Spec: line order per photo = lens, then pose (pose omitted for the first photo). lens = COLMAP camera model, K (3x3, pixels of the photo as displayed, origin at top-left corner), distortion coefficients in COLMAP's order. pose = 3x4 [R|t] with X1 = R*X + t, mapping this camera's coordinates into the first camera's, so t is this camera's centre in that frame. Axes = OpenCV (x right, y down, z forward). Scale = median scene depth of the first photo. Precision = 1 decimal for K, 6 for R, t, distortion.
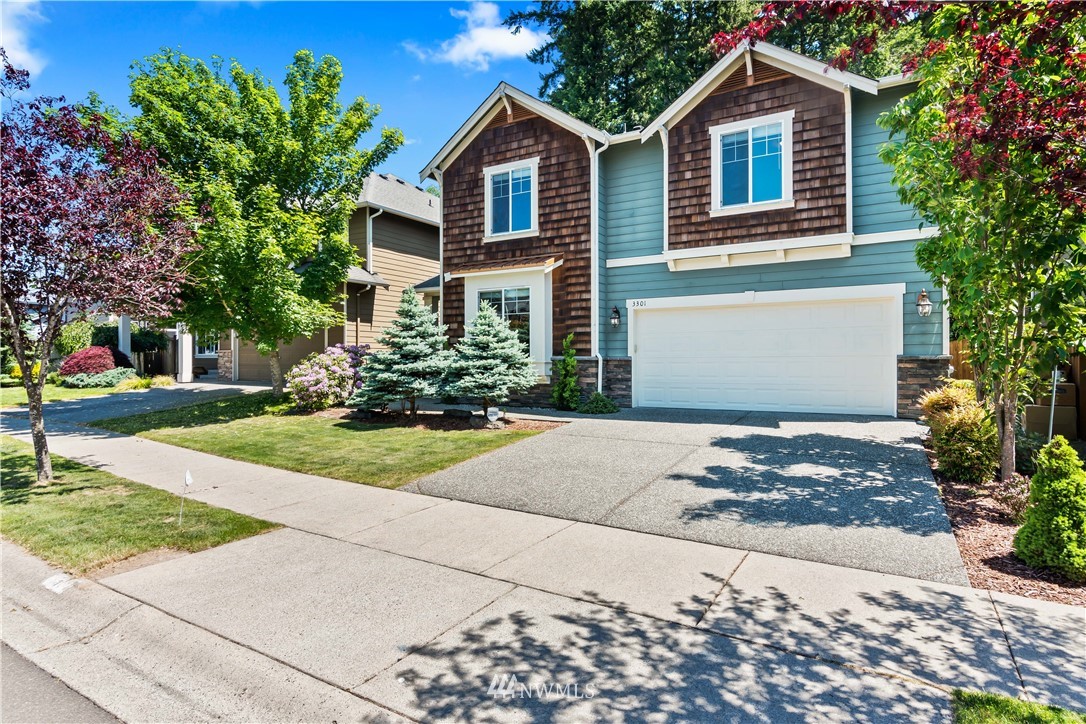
lens RADIAL K [[574.9, 0, 542.0], [0, 574.9, 360.5], [0, 0, 1]] dist [-0.004367, -0.000586]
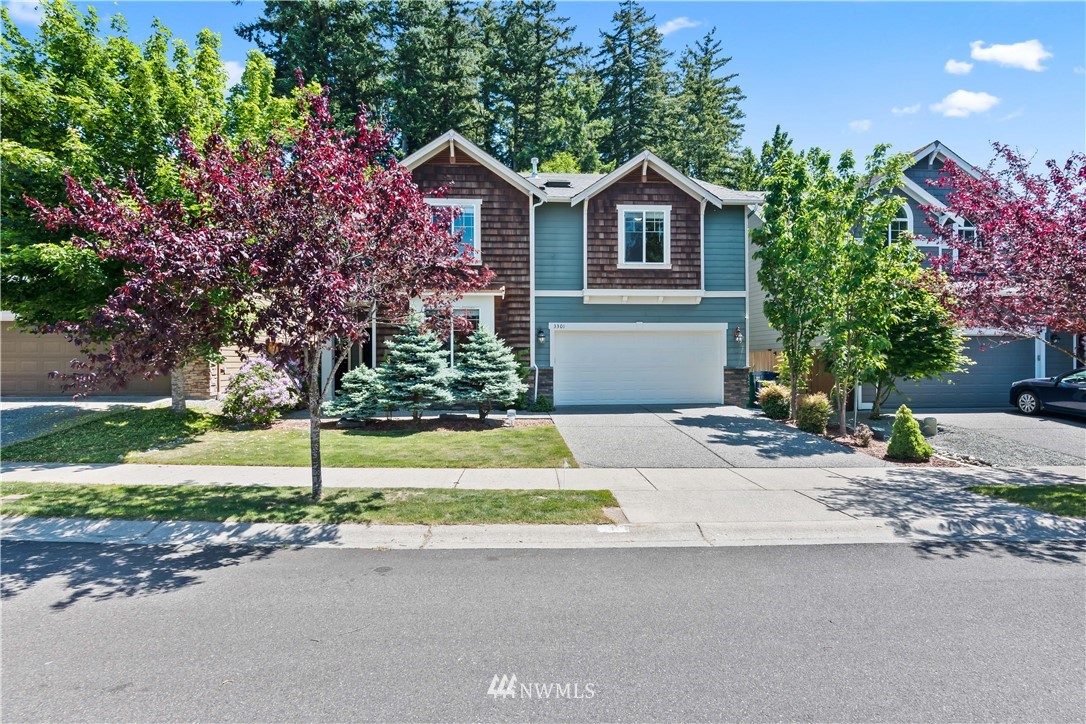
lens RADIAL K [[574.9, 0, 544.3], [0, 574.9, 363.0], [0, 0, 1]] dist [-0.004367, -0.000586]
pose [[0.826028, -0.001505, 0.563627, -0.641124], [0.000703, 0.999998, 0.001641, -0.018720], [-0.563628, -0.000960, 0.826028, -0.065772]]
